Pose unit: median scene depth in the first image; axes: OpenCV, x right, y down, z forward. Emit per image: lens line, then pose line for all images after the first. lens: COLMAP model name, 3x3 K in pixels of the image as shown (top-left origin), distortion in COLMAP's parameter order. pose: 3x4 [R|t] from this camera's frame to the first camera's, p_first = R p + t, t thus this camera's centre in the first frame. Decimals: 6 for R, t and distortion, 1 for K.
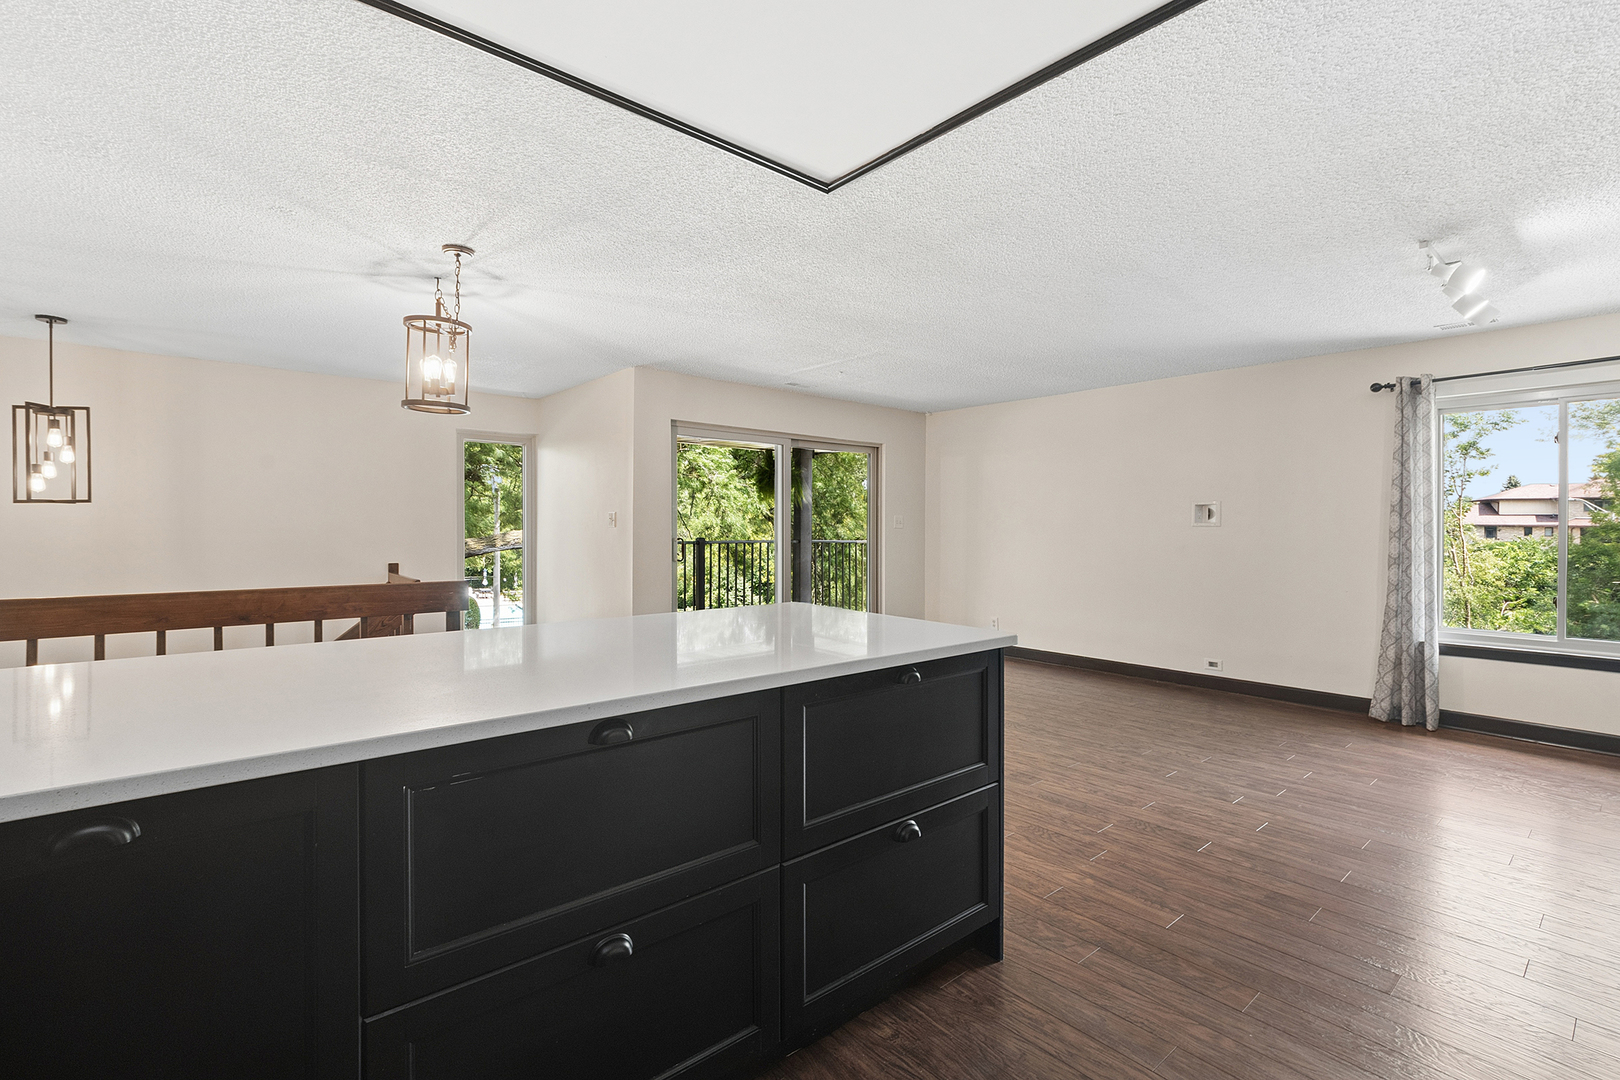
lens RADIAL K [[733.0, 0, 807.5], [0, 733.0, 532.2], [0, 0, 1]] dist [-0.000422, 0.000562]
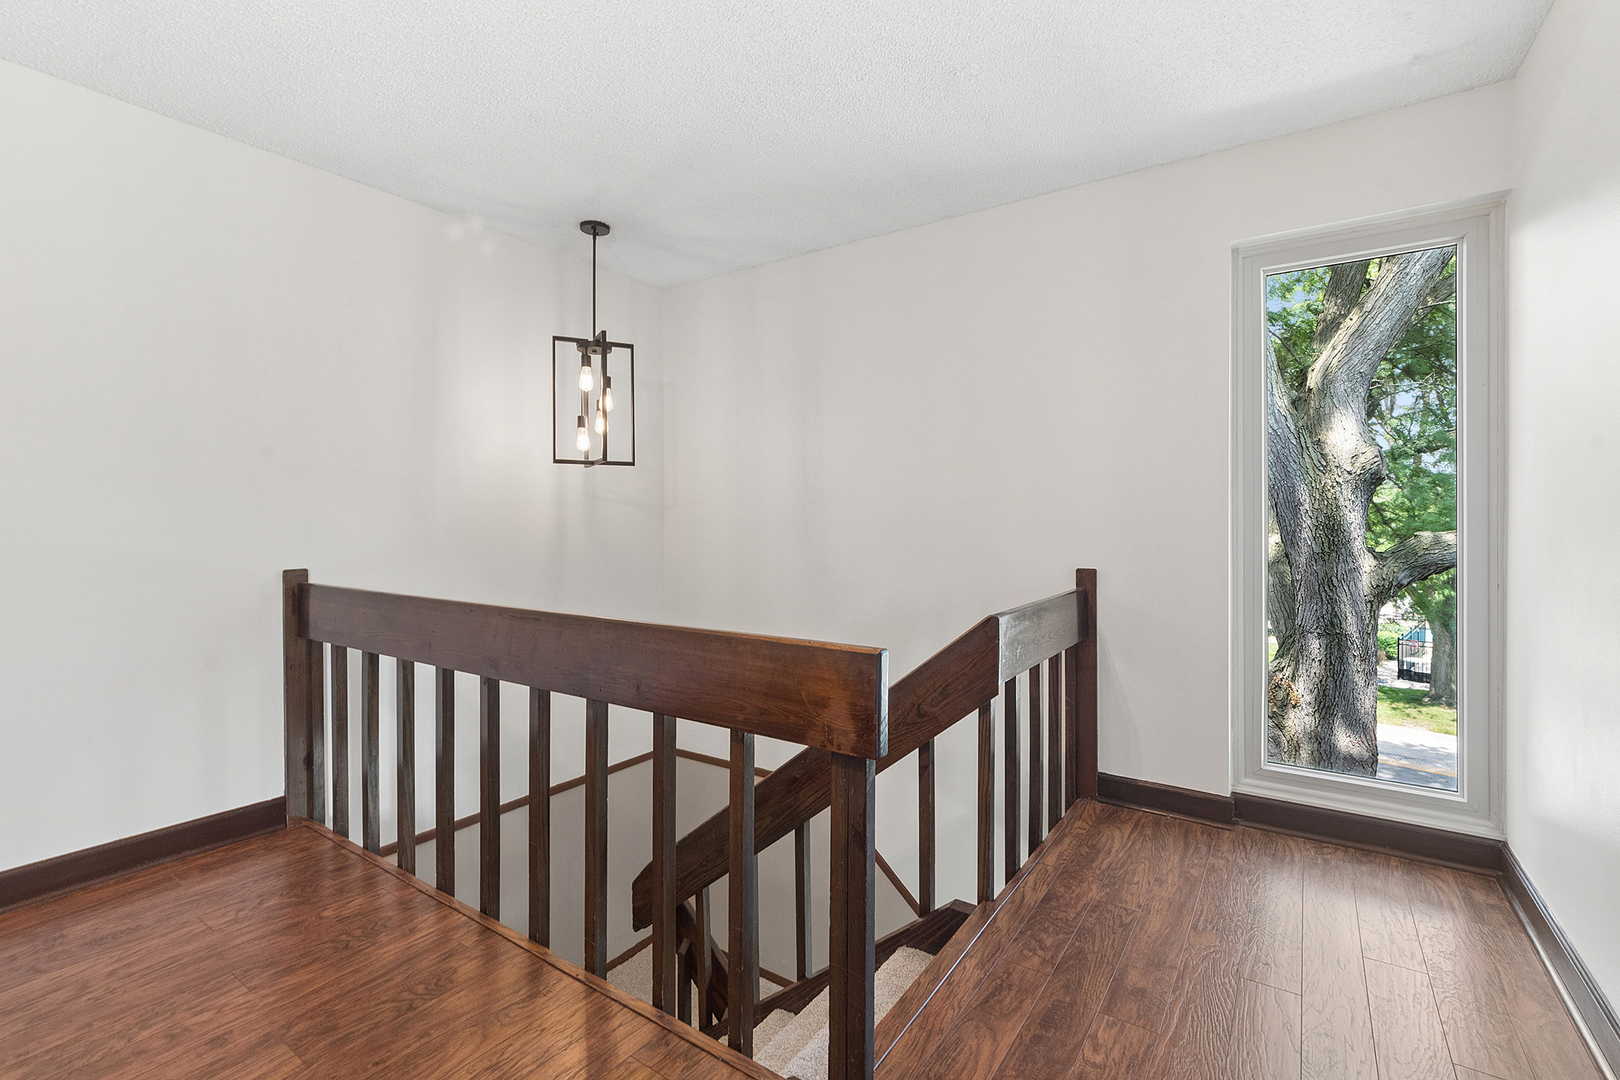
lens RADIAL K [[733.0, 0, 807.5], [0, 733.0, 532.2], [0, 0, 1]] dist [-0.000422, 0.000562]
pose [[0.258842, 0.006986, -0.965894, -0.207305], [-0.003405, 0.999974, 0.006321, 0.023337], [0.965914, 0.001652, 0.258859, 0.938010]]
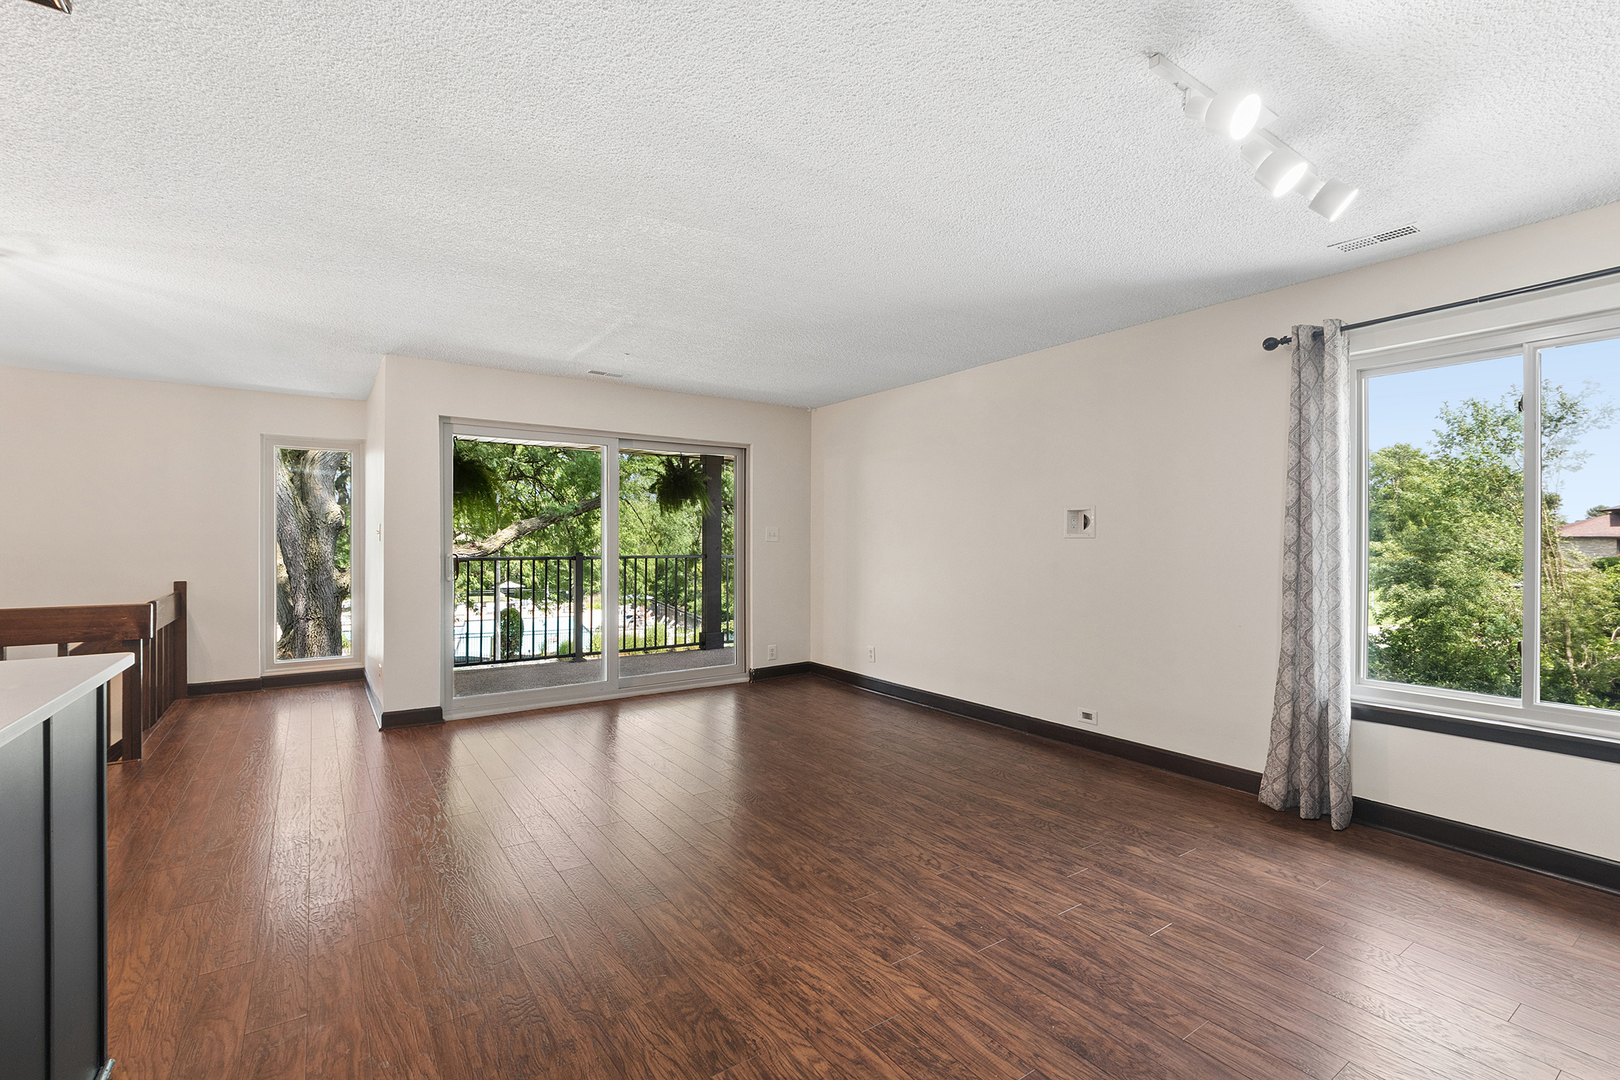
lens RADIAL K [[715.7, 0, 805.4], [0, 715.7, 545.4], [0, 0, 1]] dist [-0.003128, -0.000917]
pose [[0.993941, -0.001705, -0.109900, 0.417559], [0.001549, 0.999998, -0.001502, 0.000736], [0.109903, 0.001323, 0.993941, 0.264671]]
